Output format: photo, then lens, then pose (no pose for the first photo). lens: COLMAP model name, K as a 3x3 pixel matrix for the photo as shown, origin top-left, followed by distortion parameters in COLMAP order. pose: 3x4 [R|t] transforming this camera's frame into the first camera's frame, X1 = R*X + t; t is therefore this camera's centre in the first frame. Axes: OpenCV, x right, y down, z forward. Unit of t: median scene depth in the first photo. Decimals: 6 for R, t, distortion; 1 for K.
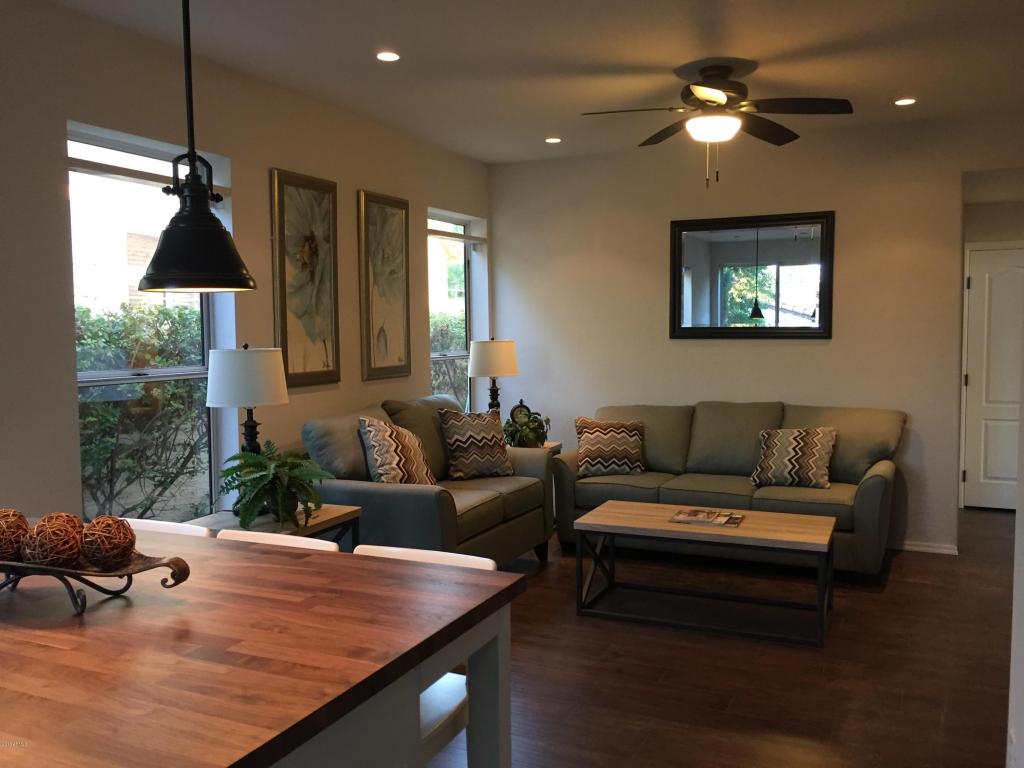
lens RADIAL K [[882.9, 0, 515.2], [0, 882.9, 383.5], [0, 0, 1]] dist [0.073458, -0.090004]
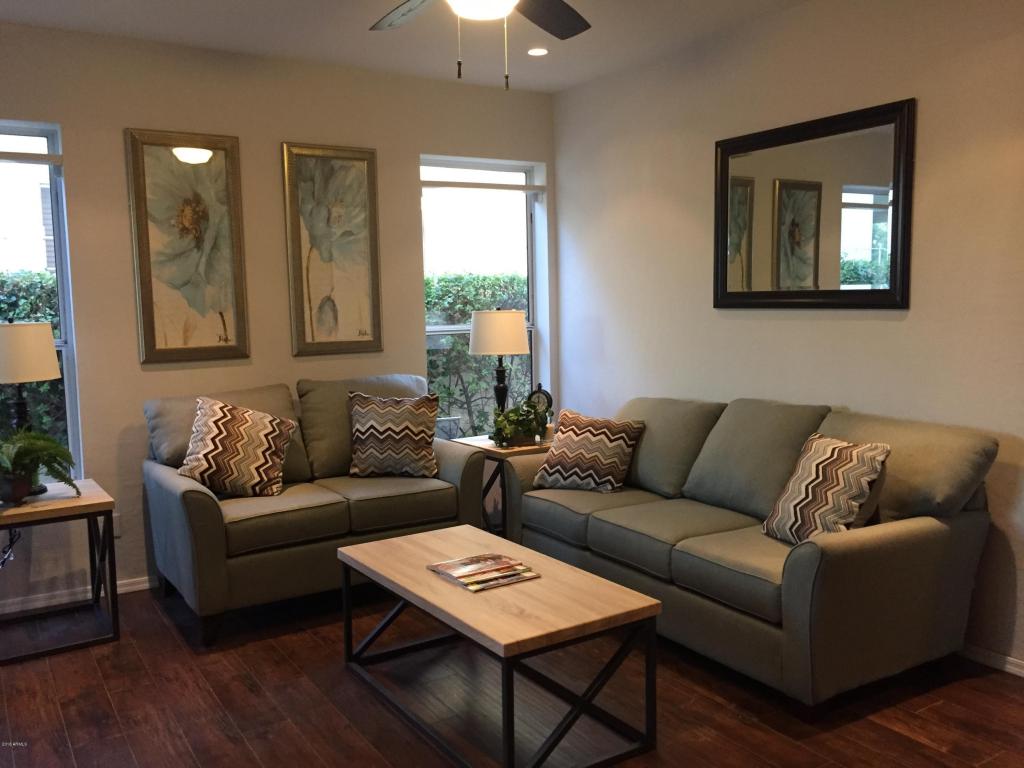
lens RADIAL K [[882.9, 0, 512.4], [0, 882.9, 385.8], [0, 0, 1]] dist [0.073458, -0.090004]
pose [[0.840381, 0.047309, -0.539927, 0.490828], [-0.023586, 0.998432, 0.050772, -0.023812], [0.541482, -0.029933, 0.840179, 0.349238]]
